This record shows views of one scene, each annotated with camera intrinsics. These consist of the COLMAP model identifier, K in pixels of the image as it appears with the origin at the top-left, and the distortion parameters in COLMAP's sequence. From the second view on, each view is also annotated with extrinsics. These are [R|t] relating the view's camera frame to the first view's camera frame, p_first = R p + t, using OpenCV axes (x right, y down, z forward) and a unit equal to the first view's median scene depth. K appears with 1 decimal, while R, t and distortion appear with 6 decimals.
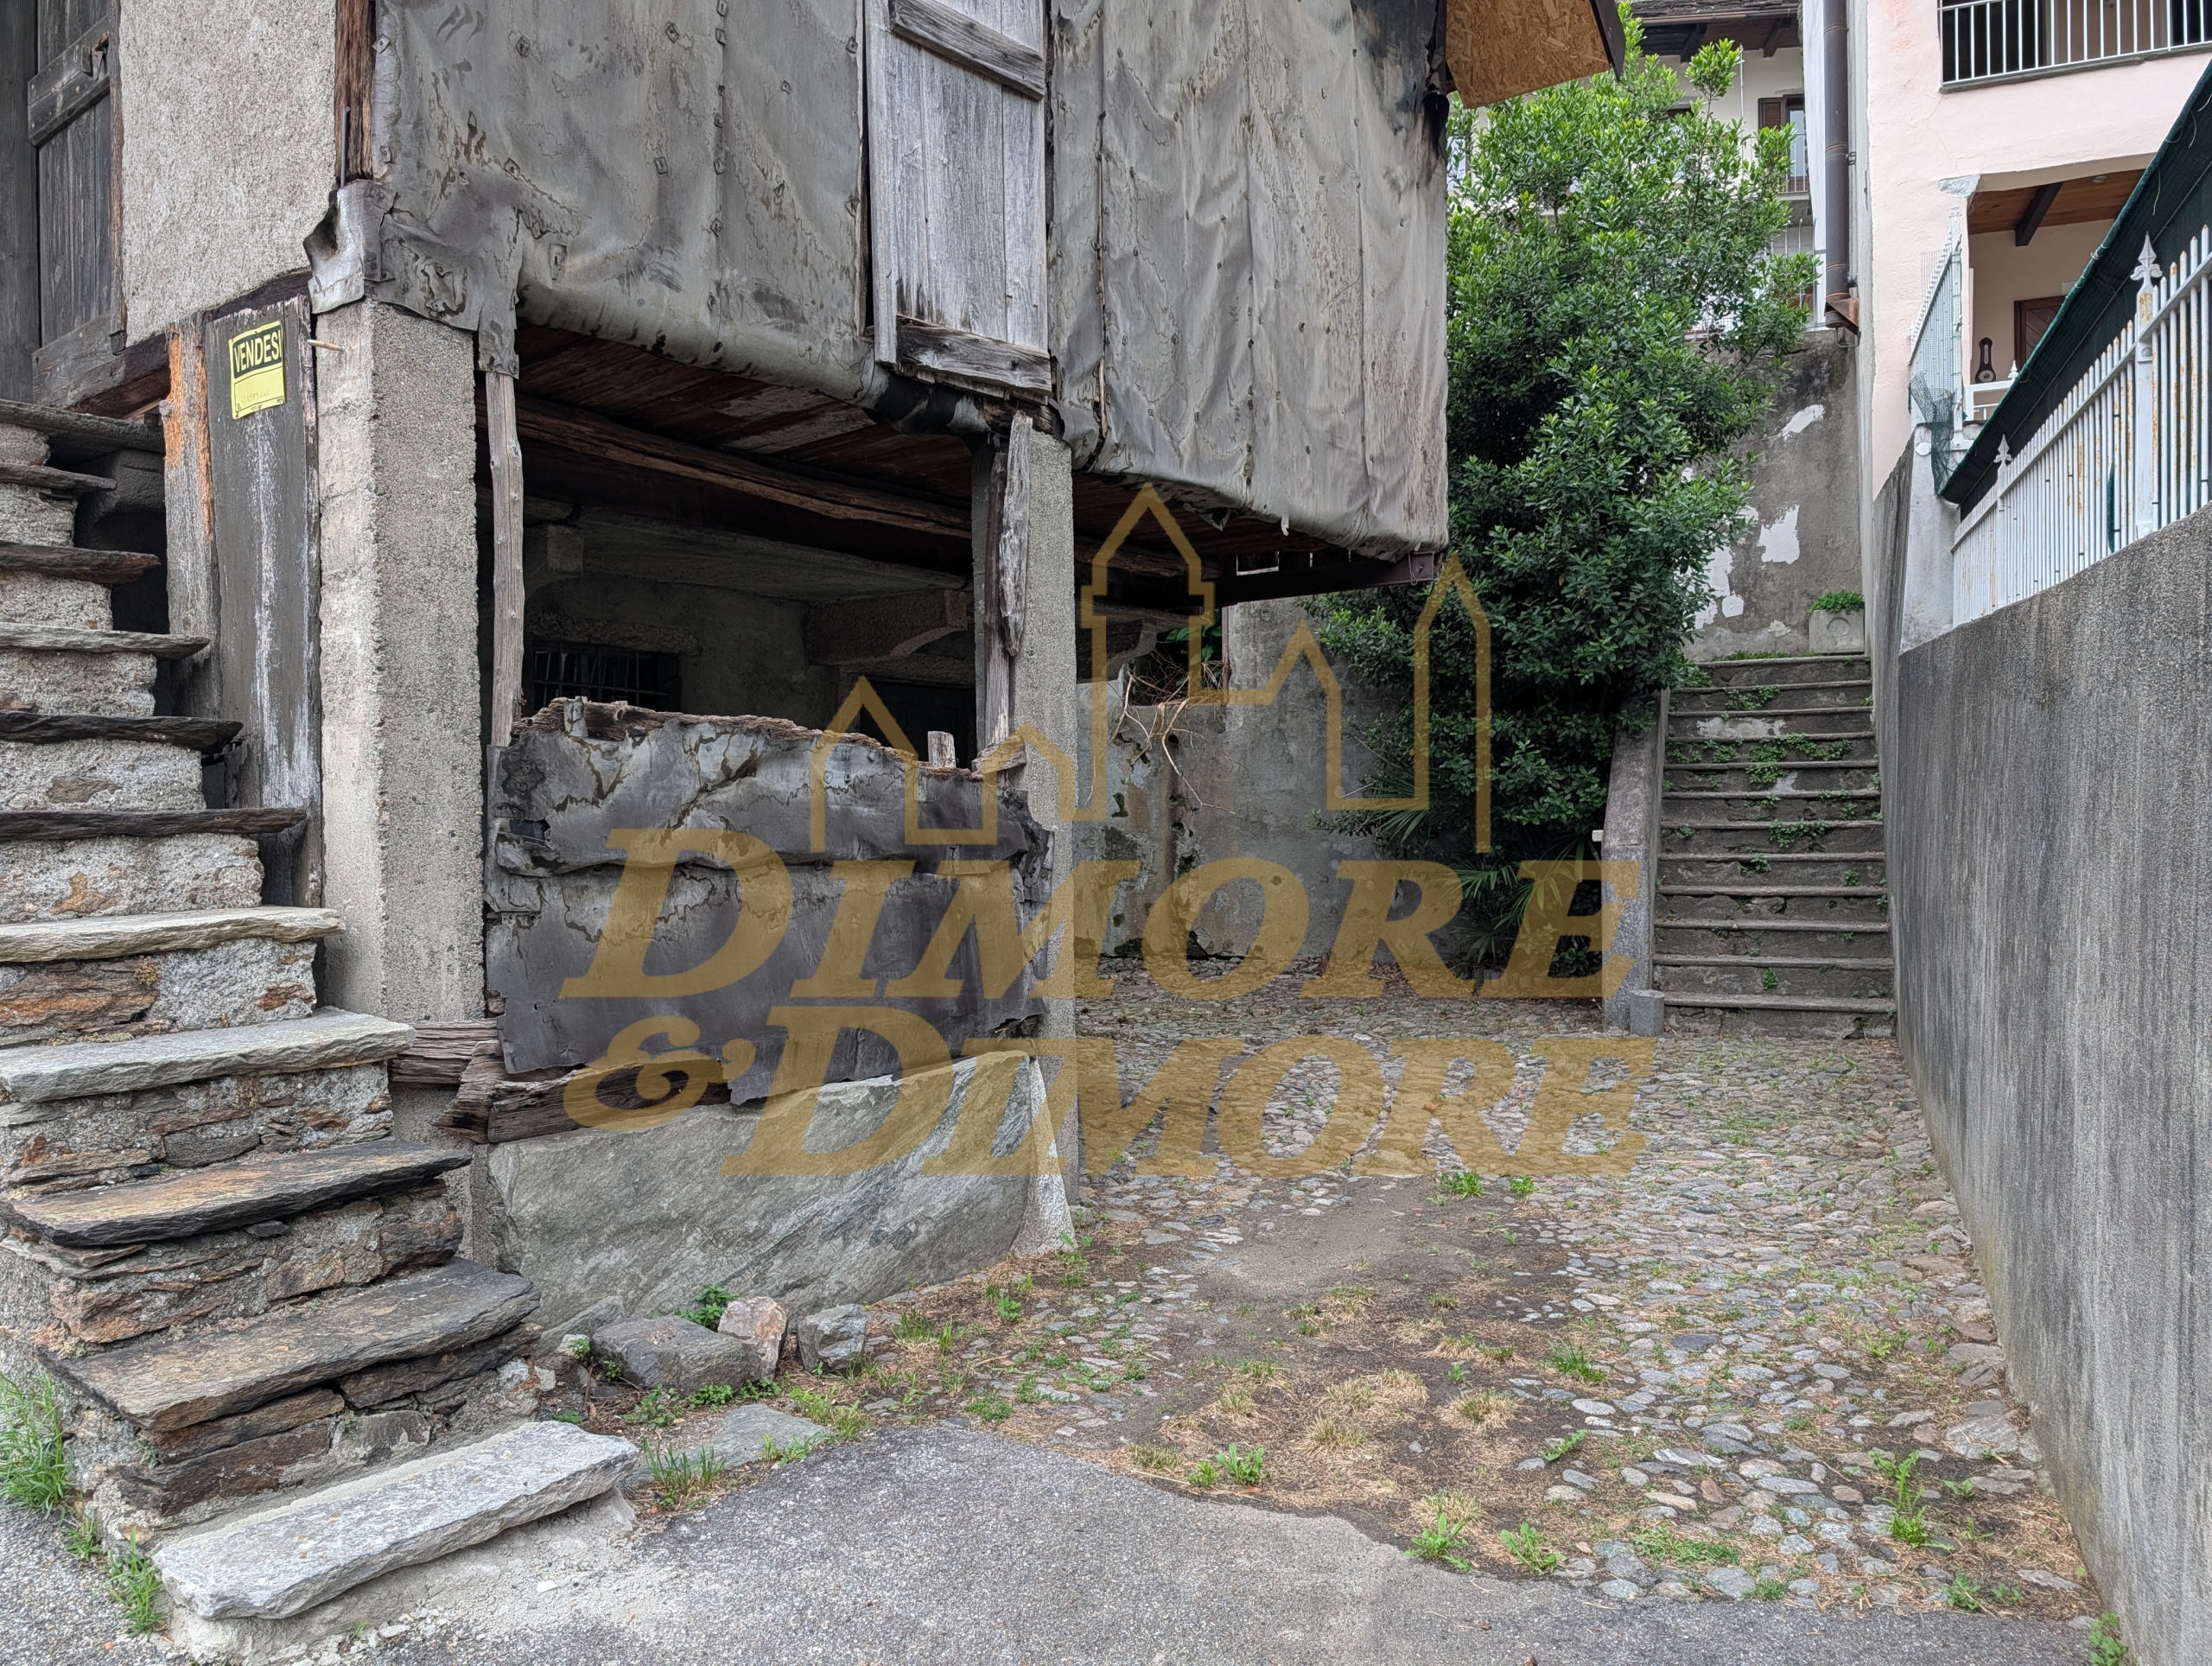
lens RADIAL K [[1578.1, 0, 1106.6], [0, 1578.1, 825.0], [0, 0, 1]] dist [0.031229, -0.025565]
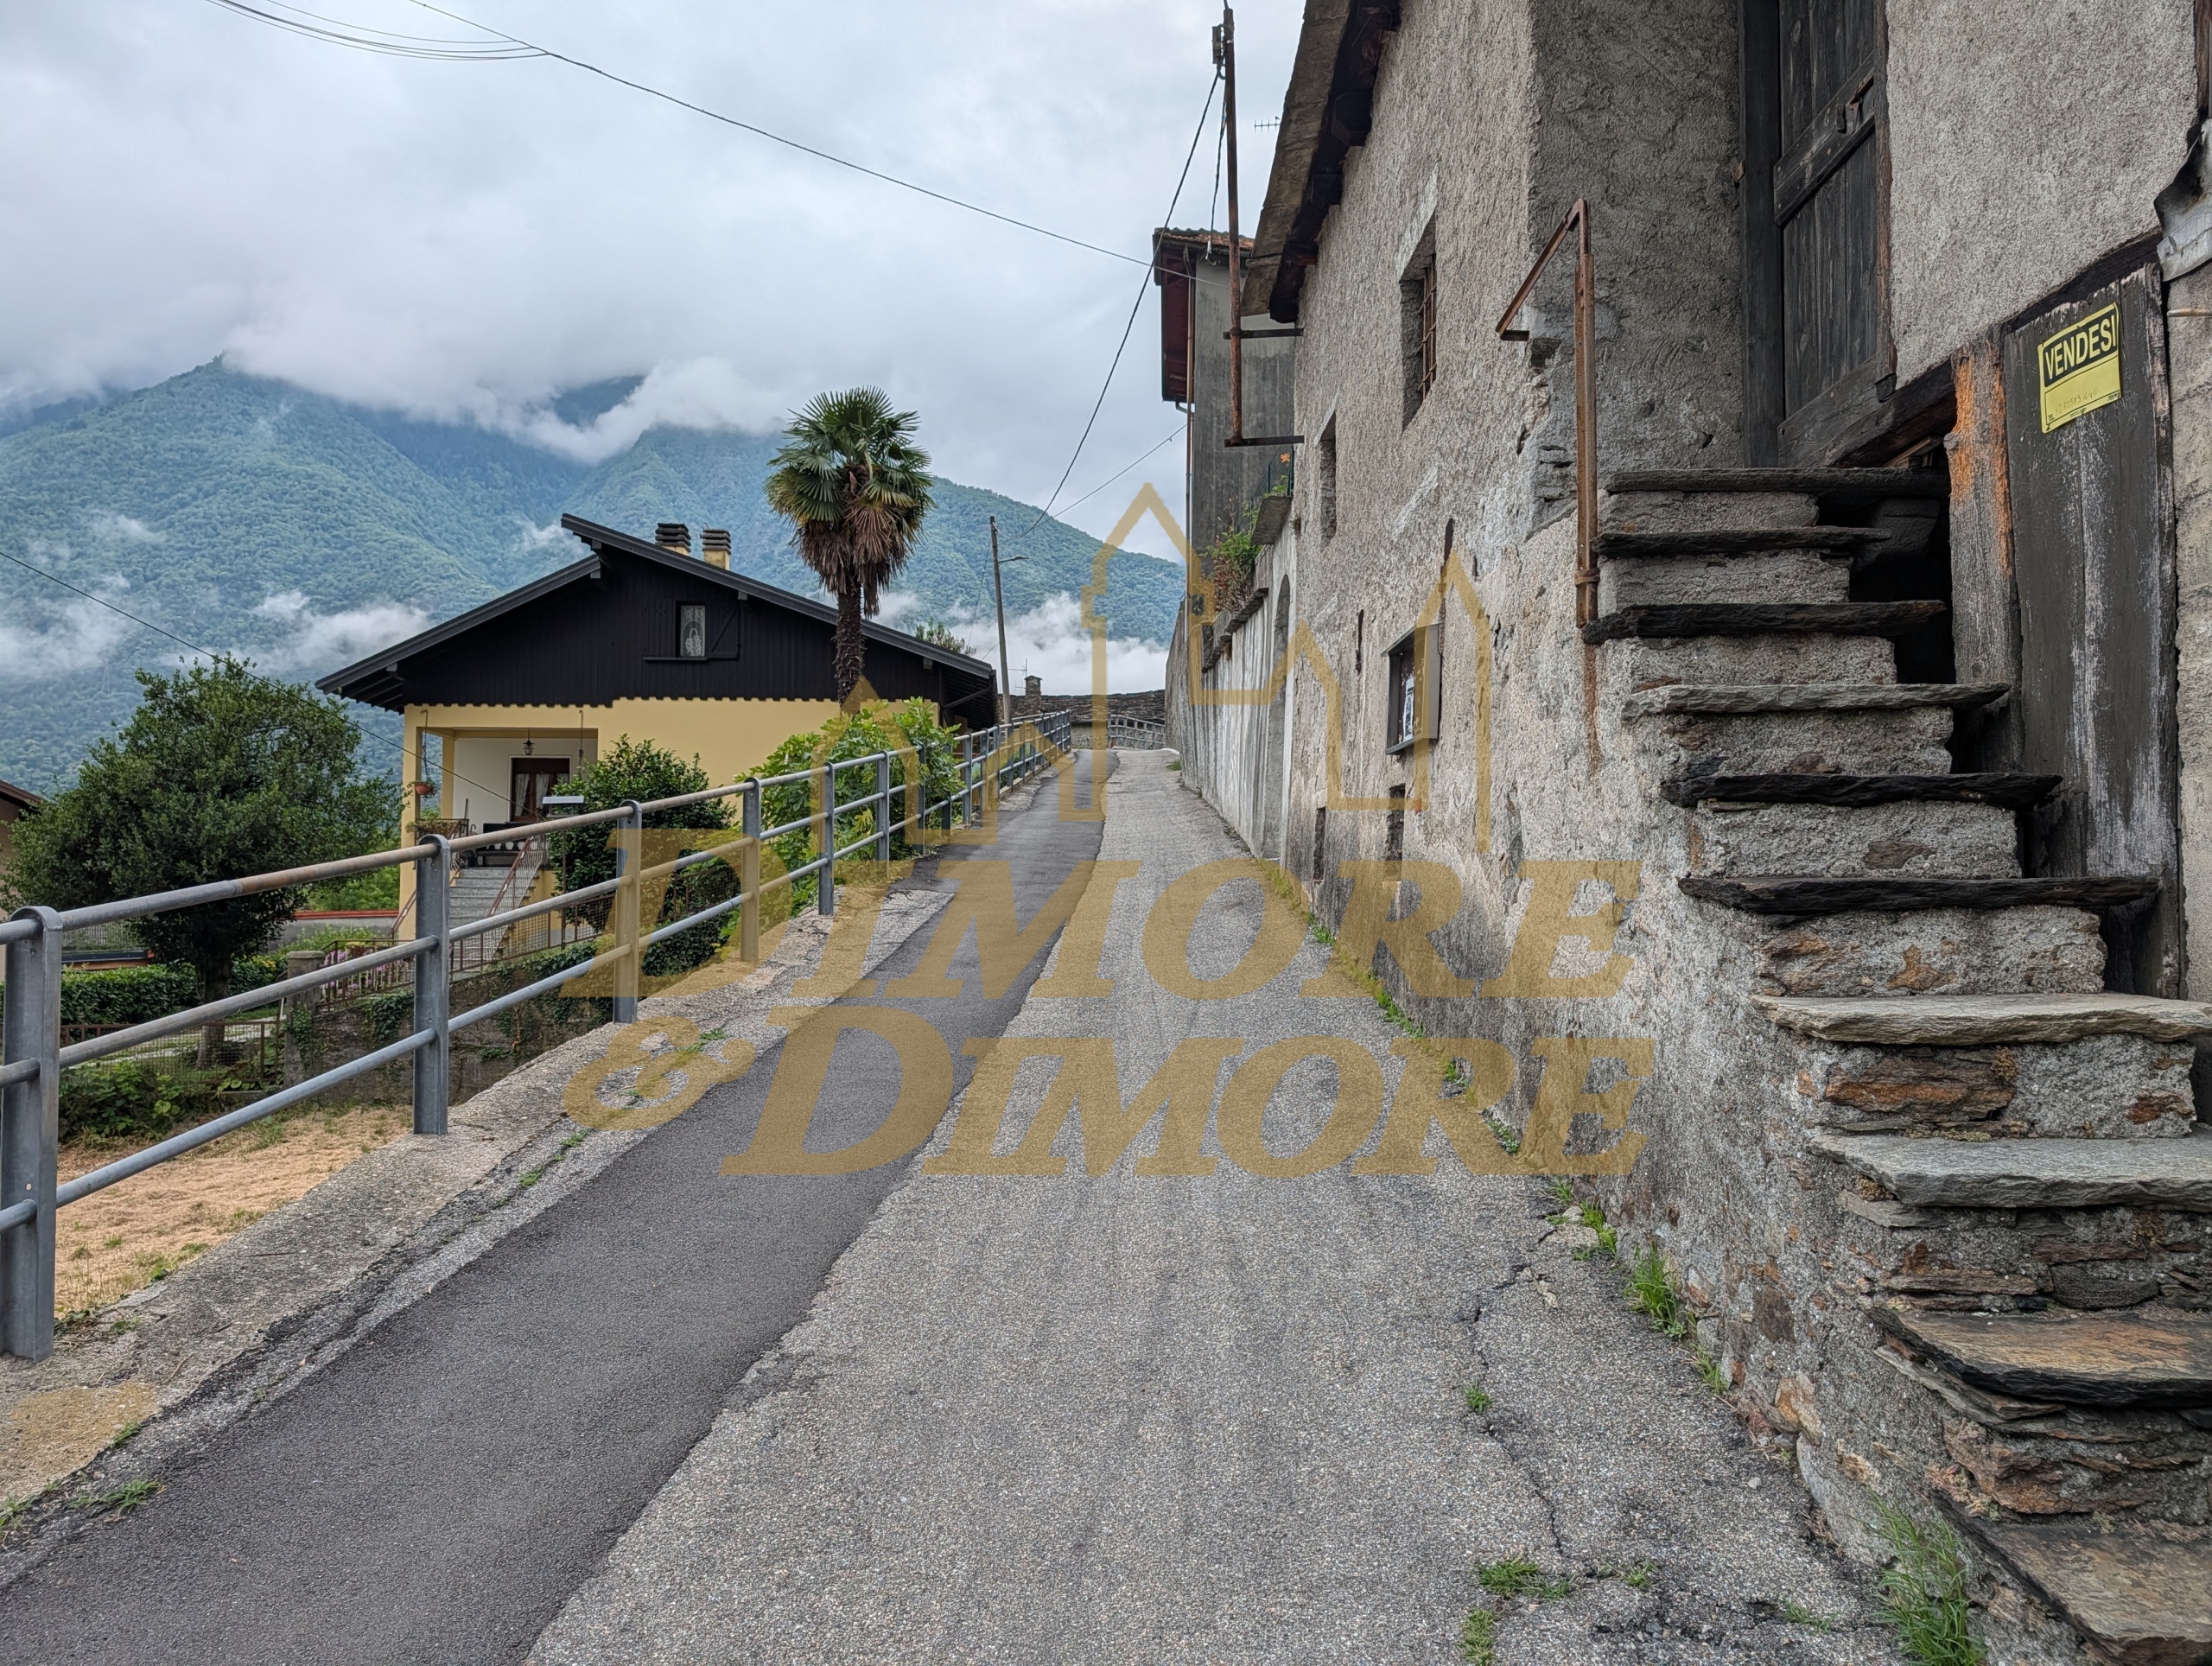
lens RADIAL K [[1578.1, 0, 1106.6], [0, 1578.1, 825.0], [0, 0, 1]] dist [0.031229, -0.025565]
pose [[0.599095, -0.015369, -0.800531, -0.180864], [-0.010789, 0.999570, -0.027265, -0.009705], [0.800605, 0.024972, 0.598671, 0.070490]]
